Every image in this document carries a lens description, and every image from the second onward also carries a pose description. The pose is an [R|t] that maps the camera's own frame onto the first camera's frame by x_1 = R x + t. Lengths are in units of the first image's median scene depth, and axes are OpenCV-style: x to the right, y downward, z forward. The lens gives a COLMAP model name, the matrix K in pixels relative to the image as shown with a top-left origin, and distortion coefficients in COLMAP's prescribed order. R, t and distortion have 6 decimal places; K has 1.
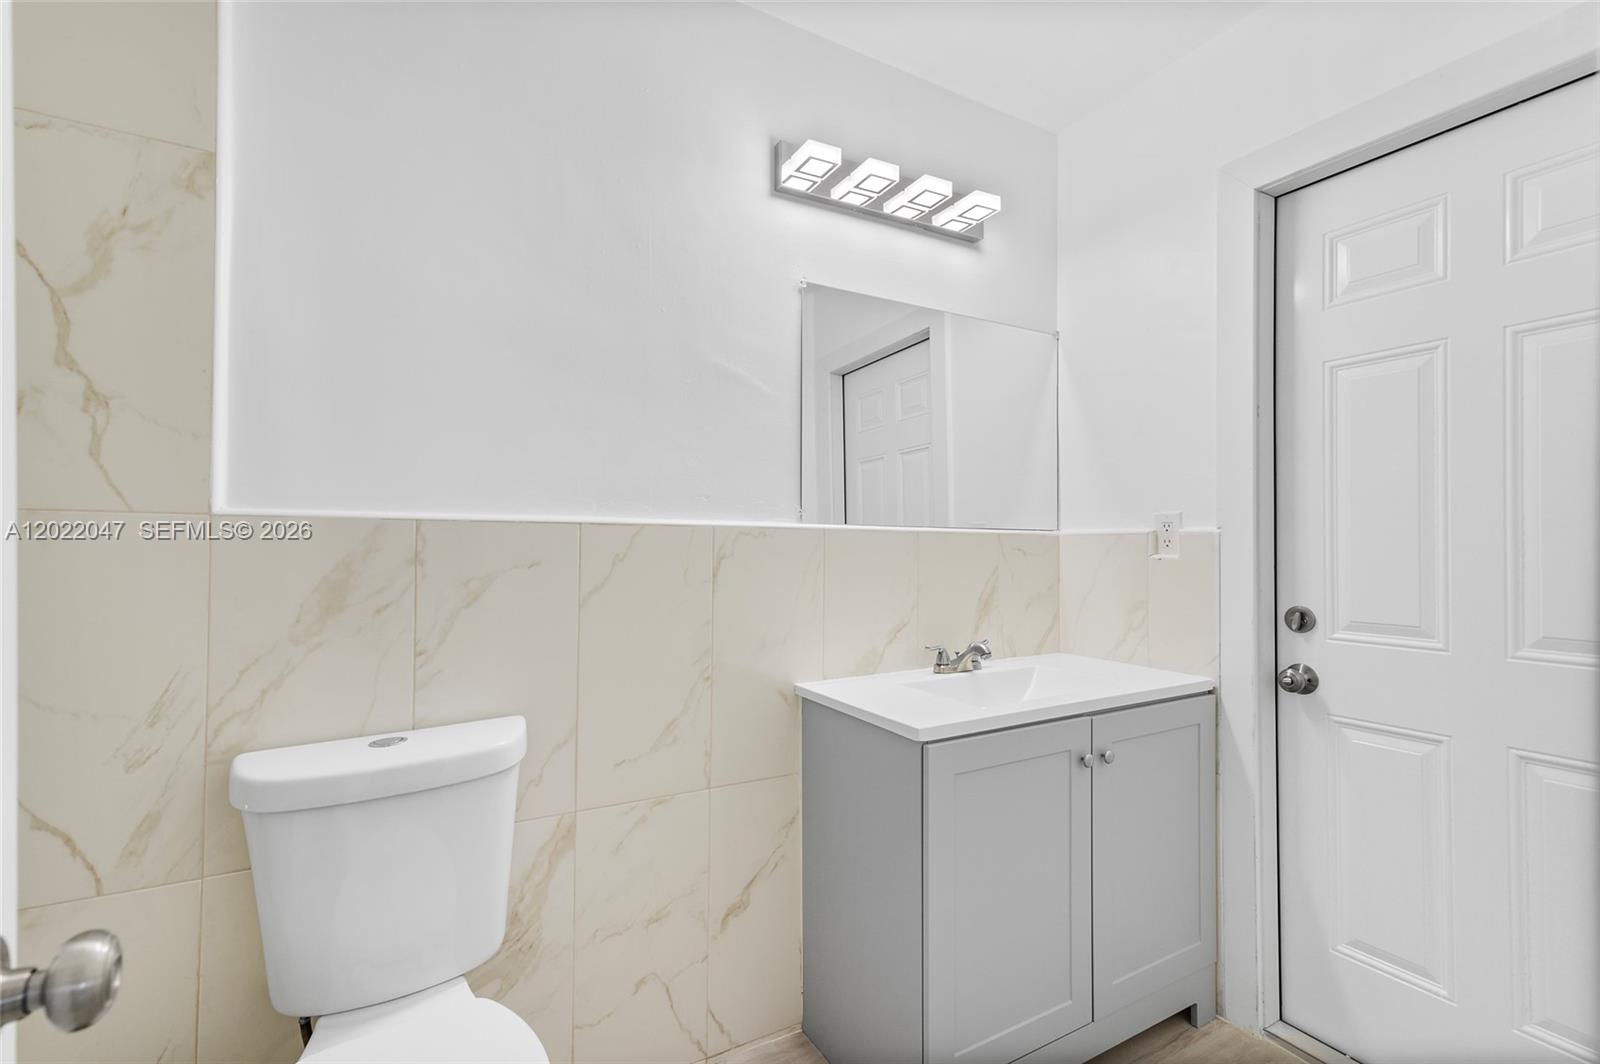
lens RADIAL K [[753.7, 0, 806.1], [0, 753.7, 551.1], [0, 0, 1]] dist [0.001084, -0.000058]
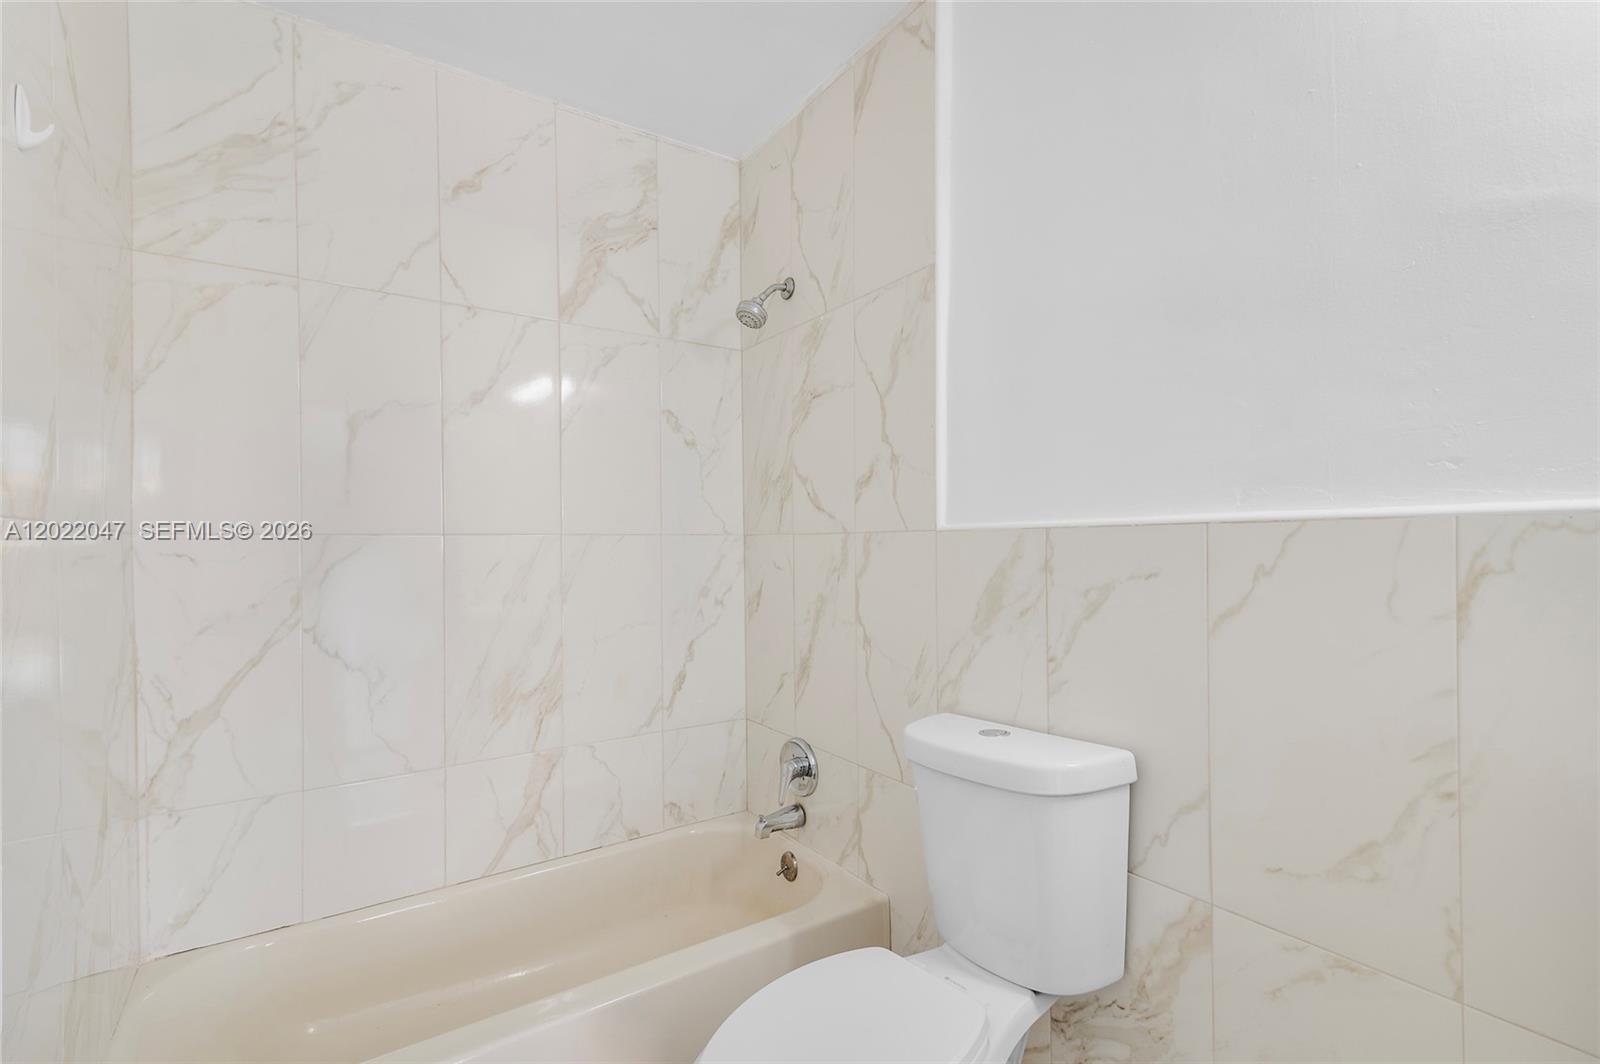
lens RADIAL K [[727.1, 0, 798.7], [0, 727.1, 542.8], [0, 0, 1]] dist [0.003539, -0.000067]
pose [[0.046105, -0.007577, -0.998908, 0.419668], [0.013053, 0.999890, -0.006982, -0.017563], [0.998851, -0.012717, 0.046199, 0.573798]]
